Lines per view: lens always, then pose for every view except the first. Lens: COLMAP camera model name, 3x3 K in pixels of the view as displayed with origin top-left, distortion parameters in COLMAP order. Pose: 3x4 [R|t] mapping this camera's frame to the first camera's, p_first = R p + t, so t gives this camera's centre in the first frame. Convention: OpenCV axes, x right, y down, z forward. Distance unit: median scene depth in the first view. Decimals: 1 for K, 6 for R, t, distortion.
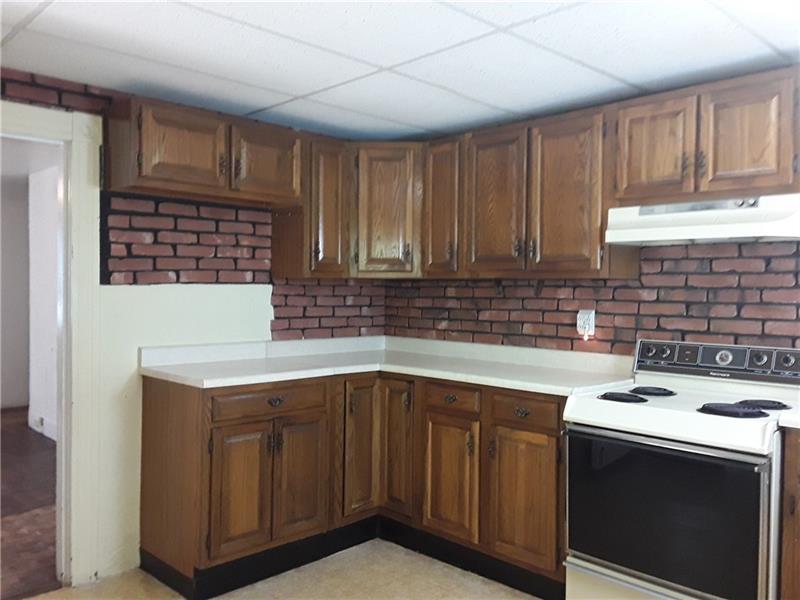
lens RADIAL K [[668.7, 0, 397.8], [0, 668.7, 303.9], [0, 0, 1]] dist [0.105647, -0.139309]
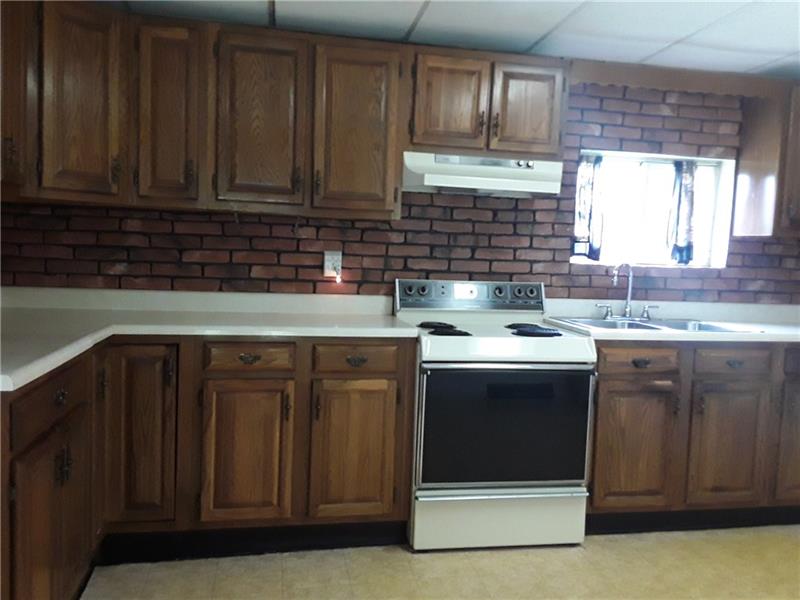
lens RADIAL K [[668.7, 0, 404.2], [0, 668.7, 302.8], [0, 0, 1]] dist [0.105647, -0.139309]
pose [[0.550337, -0.054405, 0.833168, -0.522135], [-0.013870, 0.997141, 0.074273, 0.011078], [-0.834828, -0.052431, 0.548009, 0.417663]]
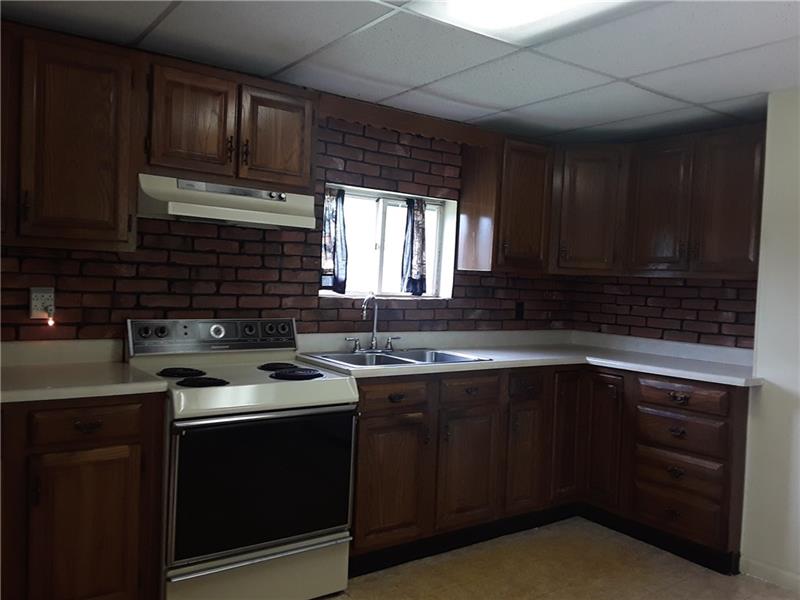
lens RADIAL K [[668.7, 0, 399.0], [0, 668.7, 302.8], [0, 0, 1]] dist [0.105647, -0.139309]
pose [[0.152370, -0.040778, 0.987482, -0.492093], [-0.016179, 0.998912, 0.043747, -0.016303], [-0.988191, -0.022642, 0.151544, 0.510938]]
